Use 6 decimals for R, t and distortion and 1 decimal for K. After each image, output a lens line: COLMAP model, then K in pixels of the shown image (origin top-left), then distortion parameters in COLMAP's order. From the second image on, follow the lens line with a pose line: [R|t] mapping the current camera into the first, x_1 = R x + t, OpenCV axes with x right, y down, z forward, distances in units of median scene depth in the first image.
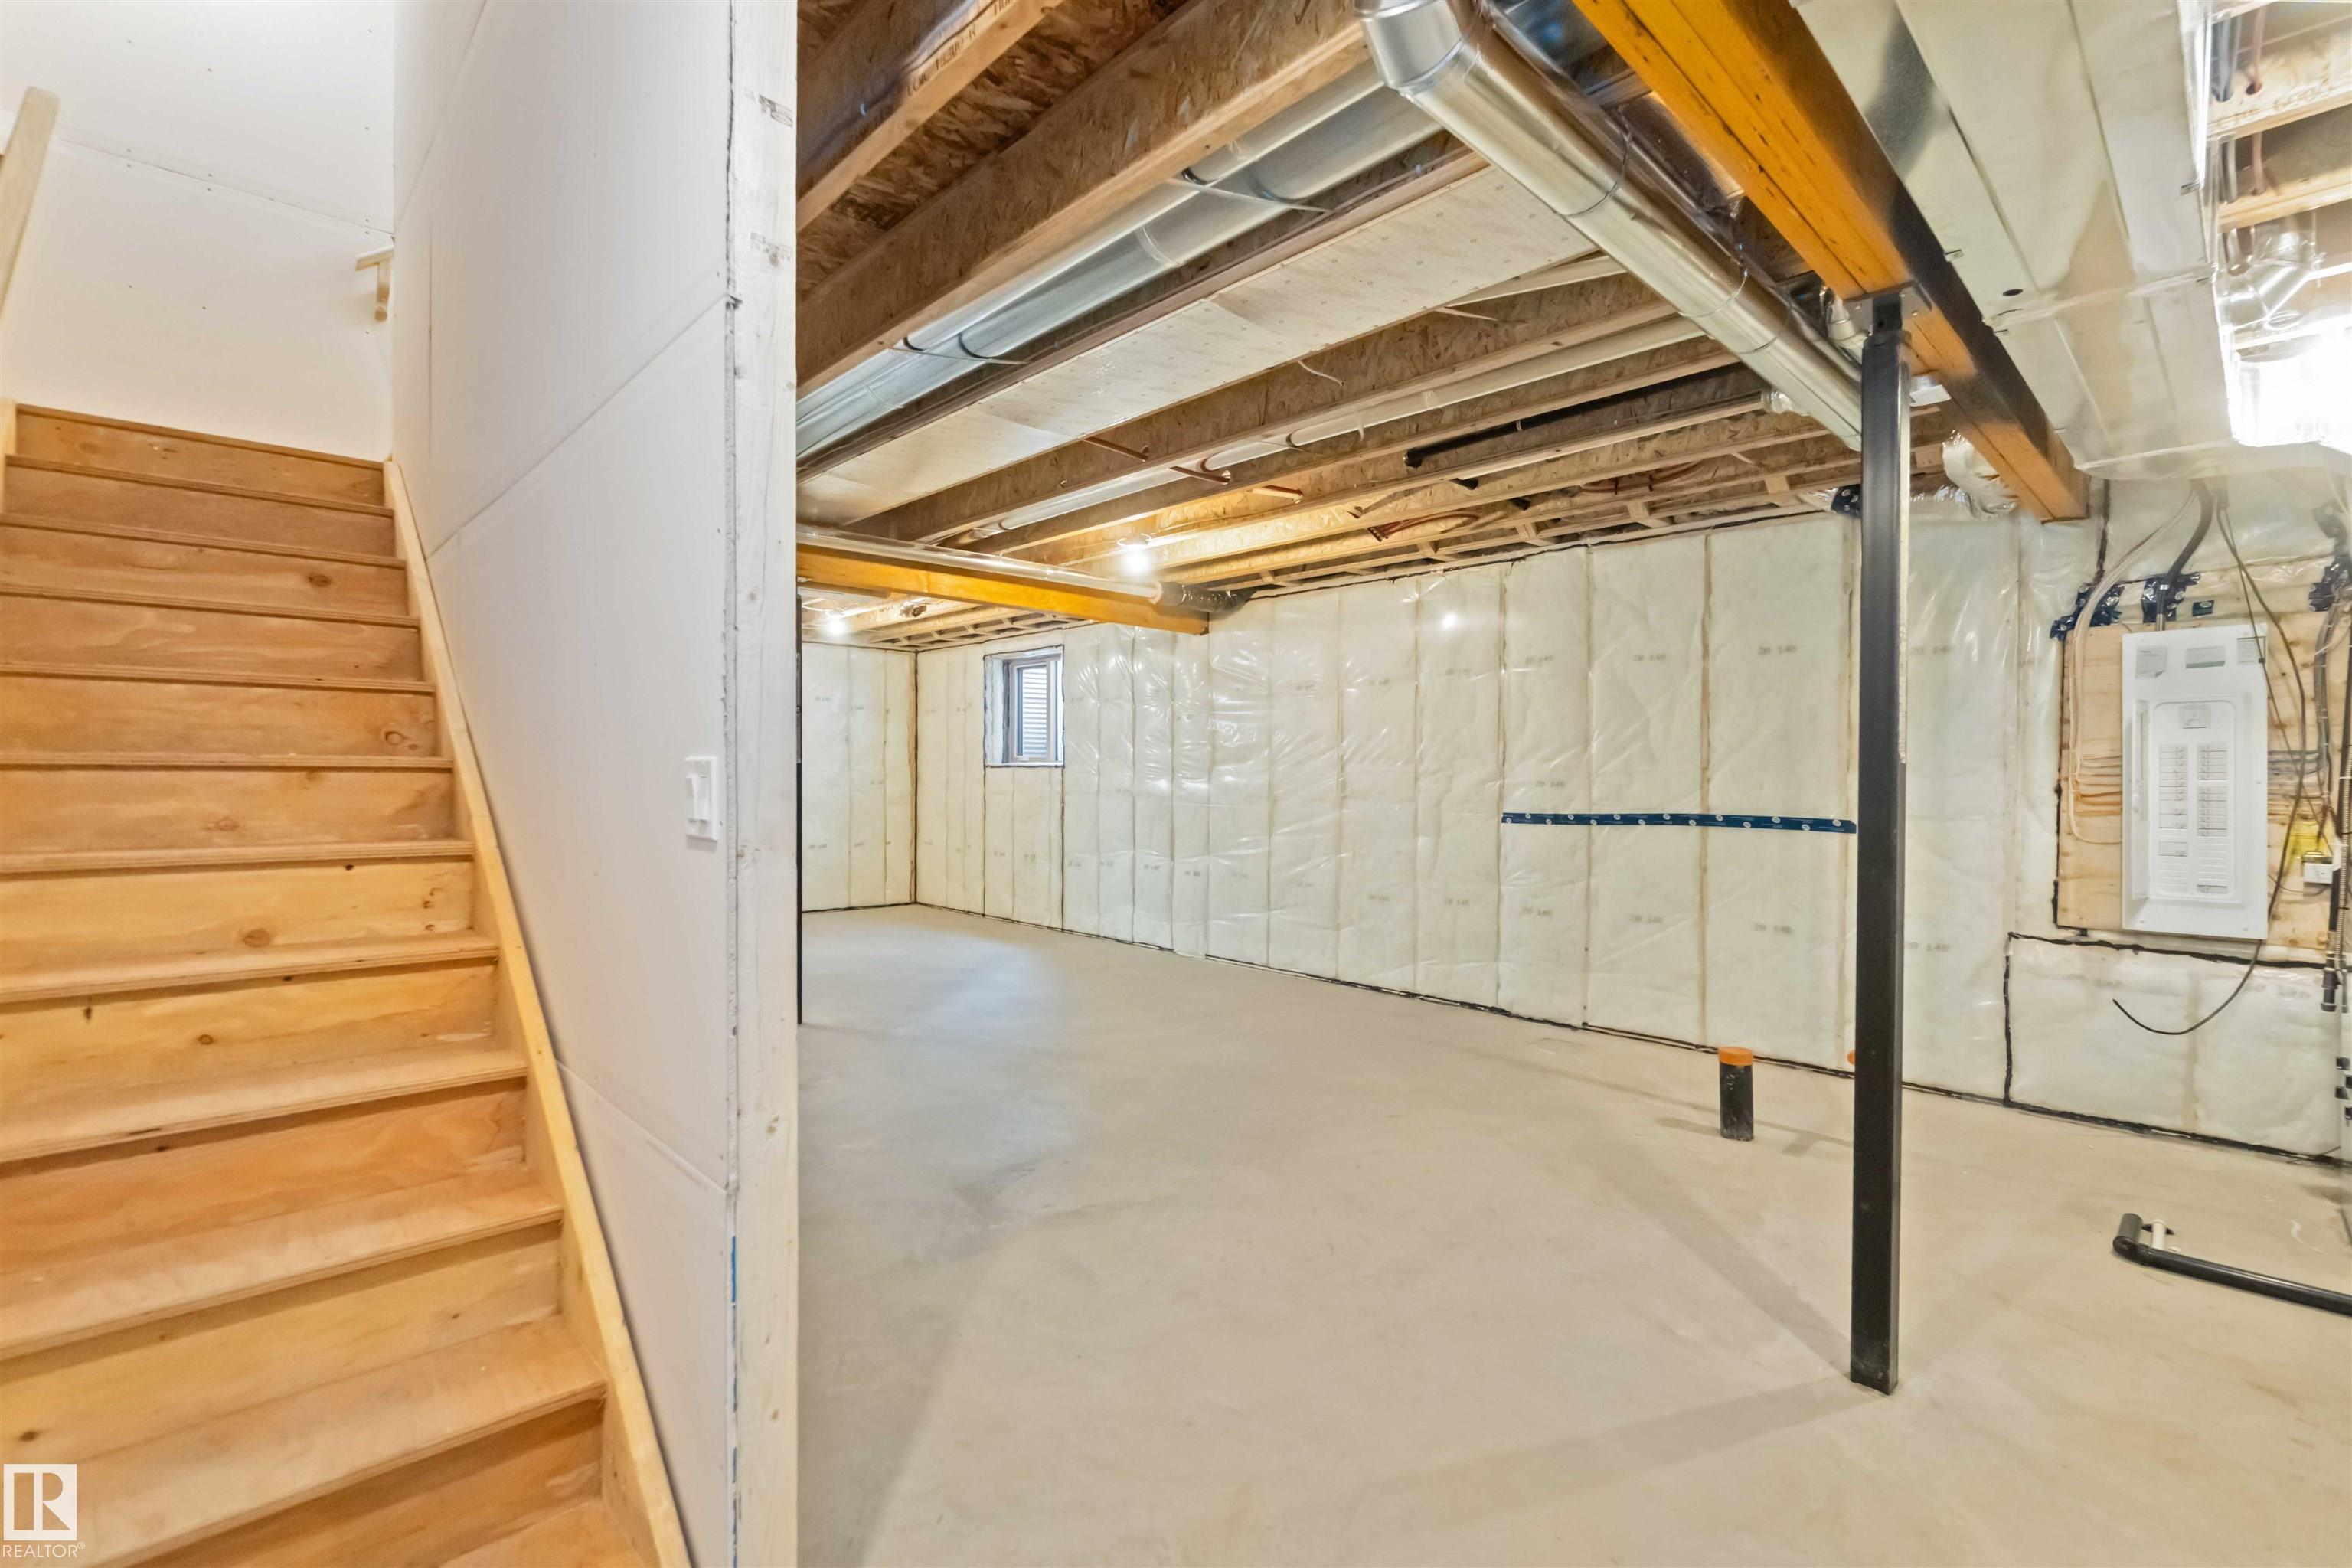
lens RADIAL K [[1015.7, 0, 1161.1], [0, 1015.7, 781.0], [0, 0, 1]] dist [-0.003194, 0.000355]
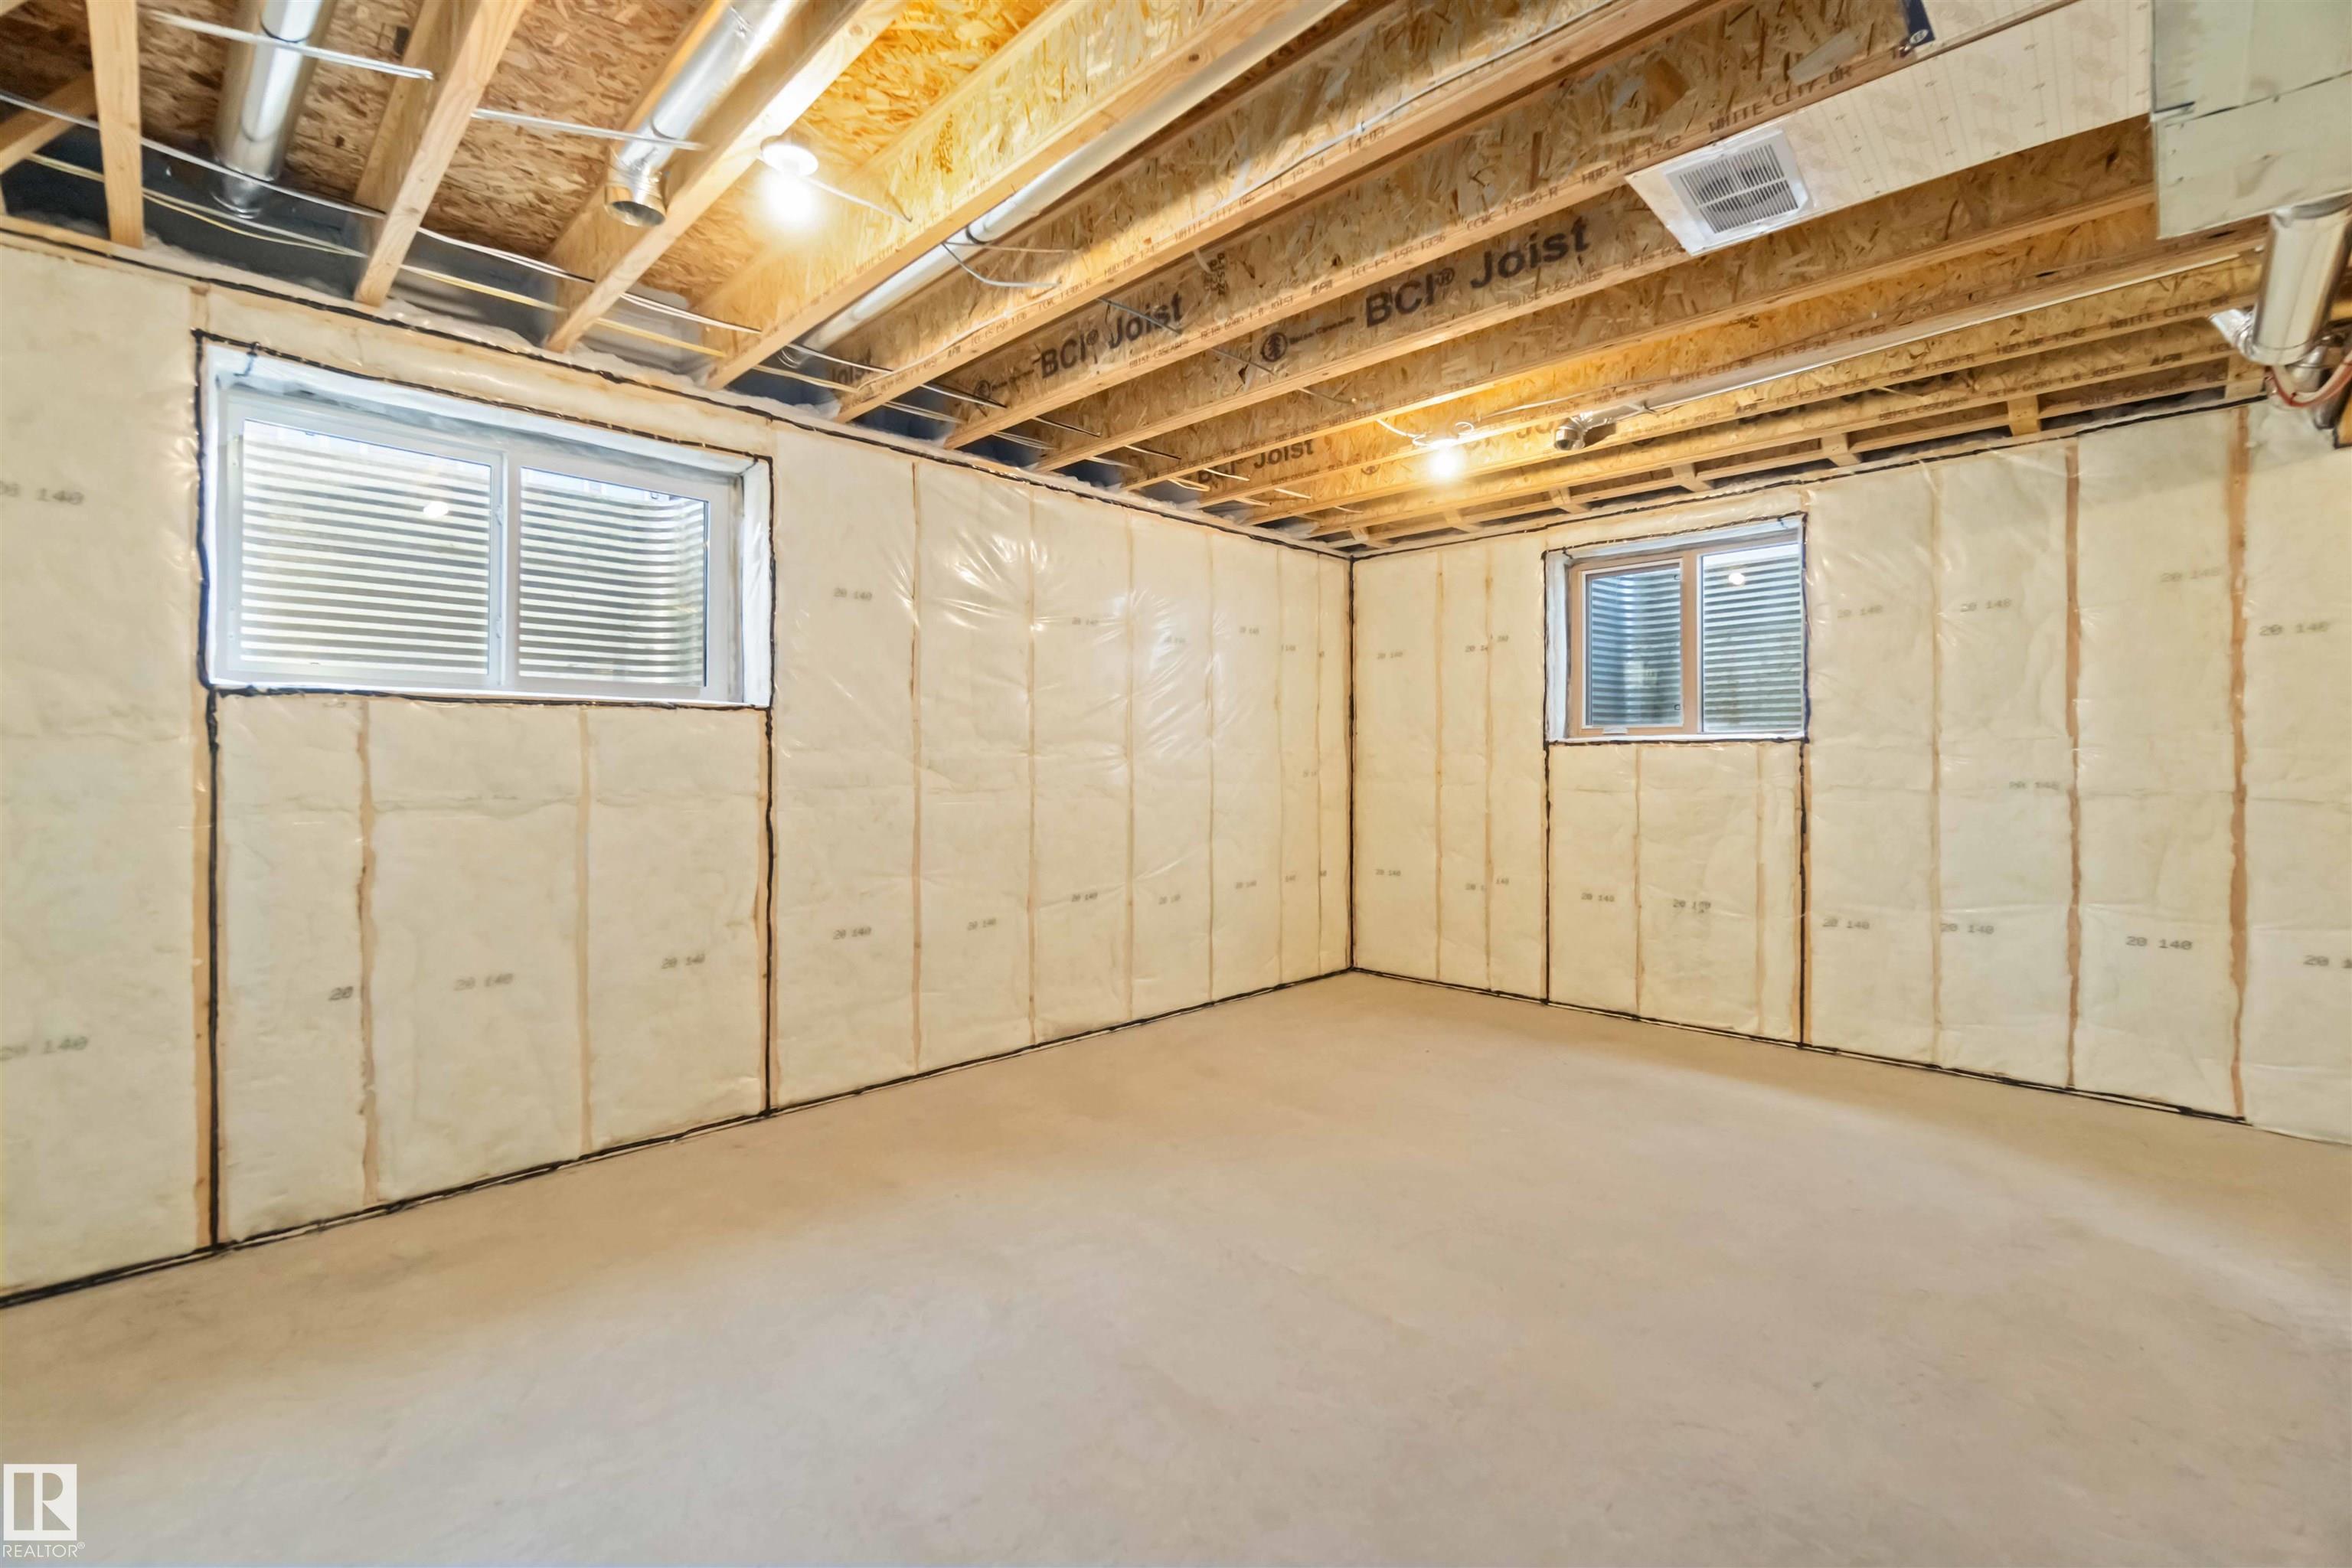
lens RADIAL K [[1015.7, 0, 1127.6], [0, 1015.7, 786.9], [0, 0, 1]] dist [-0.003194, 0.000355]
pose [[0.999901, -0.013764, -0.002932, -0.374687], [0.013821, 0.999695, 0.020473, -0.004606], [0.002649, -0.020512, 0.999786, 0.388608]]
